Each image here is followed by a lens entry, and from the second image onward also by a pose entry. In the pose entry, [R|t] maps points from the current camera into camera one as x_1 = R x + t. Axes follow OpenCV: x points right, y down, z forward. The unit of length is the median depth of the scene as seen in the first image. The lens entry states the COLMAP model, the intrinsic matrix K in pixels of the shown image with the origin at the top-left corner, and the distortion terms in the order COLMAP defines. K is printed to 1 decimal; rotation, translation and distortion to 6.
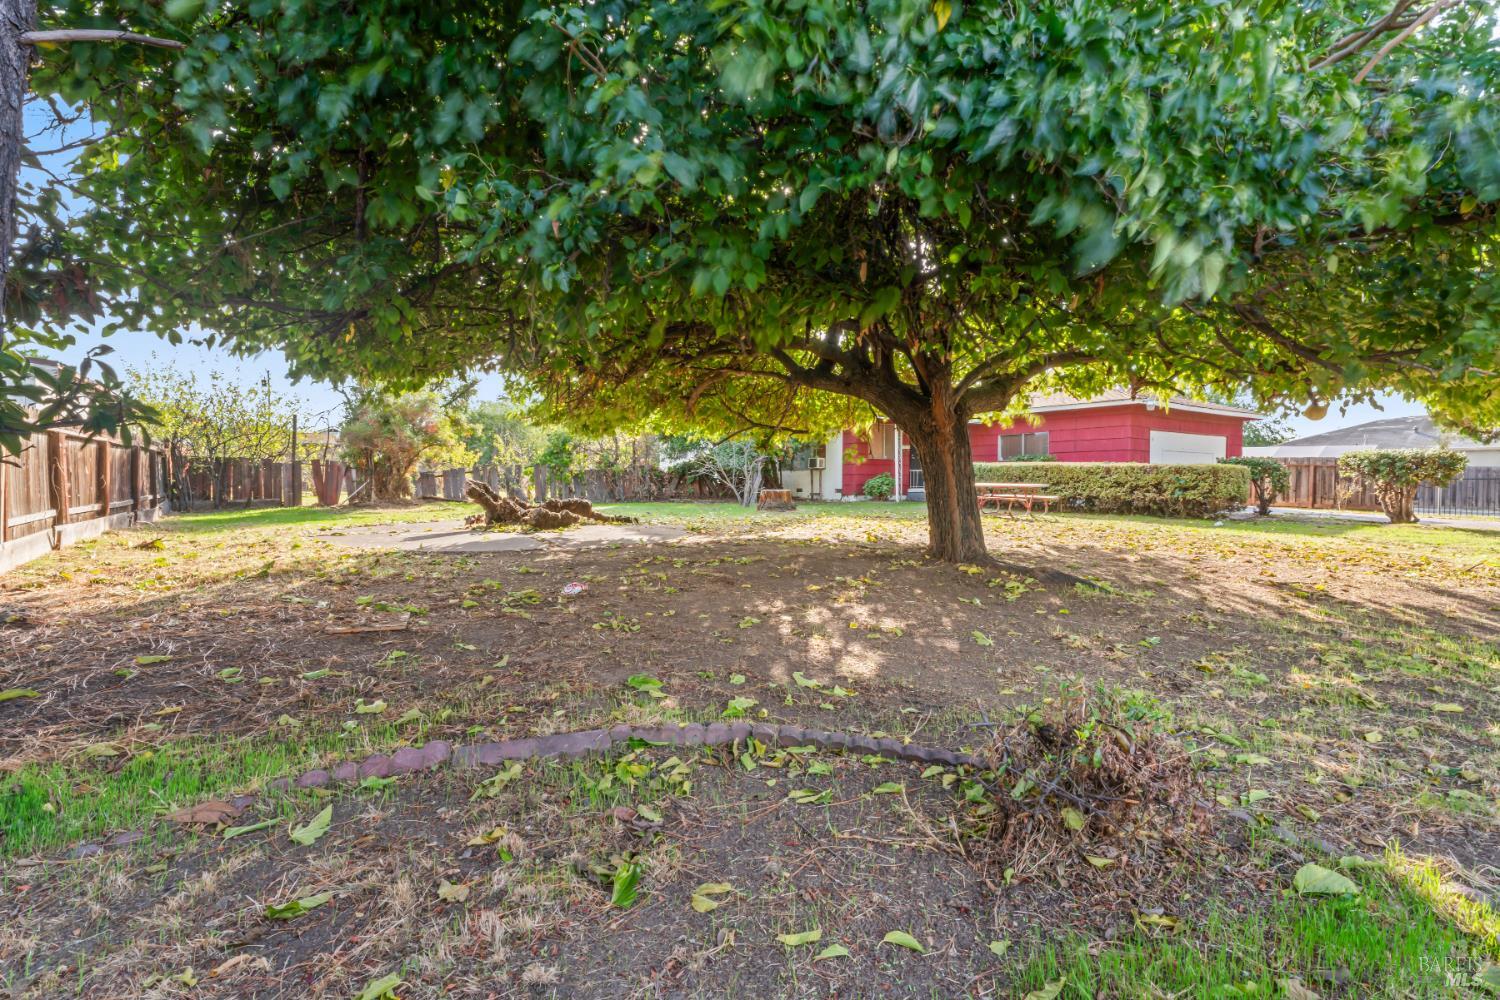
lens RADIAL K [[686.7, 0, 751.3], [0, 686.7, 493.1], [0, 0, 1]] dist [-0.002370, 0.000022]
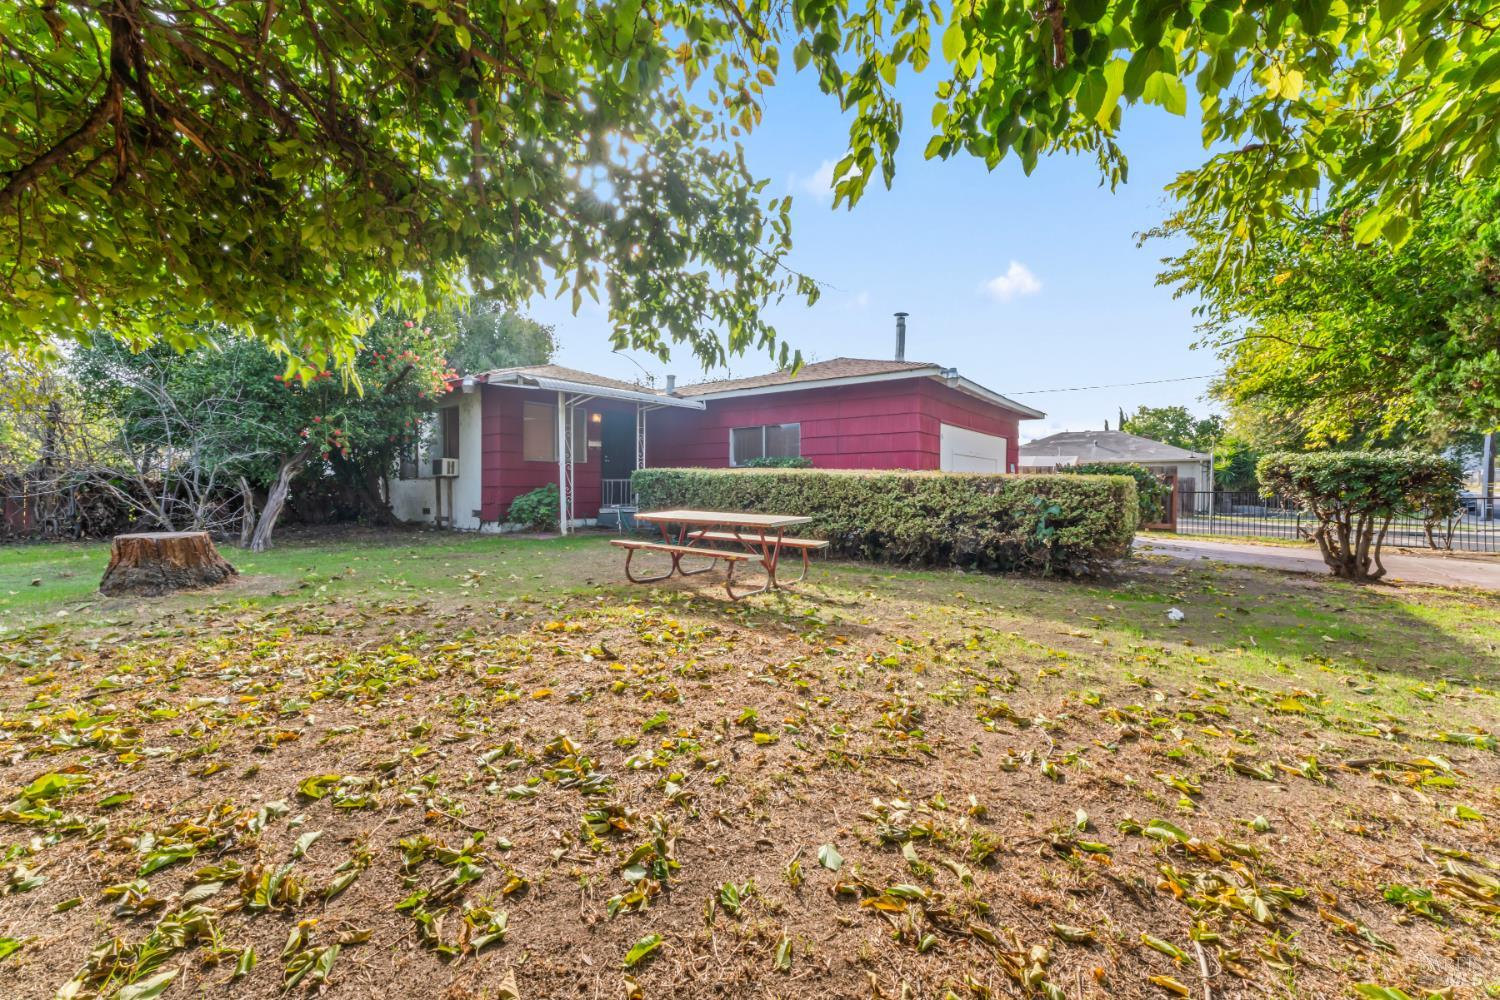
lens RADIAL K [[612.0, 0, 749.3], [0, 612.0, 495.1], [0, 0, 1]] dist [-0.000615, 0.000138]
pose [[0.941445, -0.007103, 0.337092, 0.219173], [0.007019, 0.999974, 0.001470, -0.024195], [-0.337094, 0.000982, 0.941471, 0.536059]]
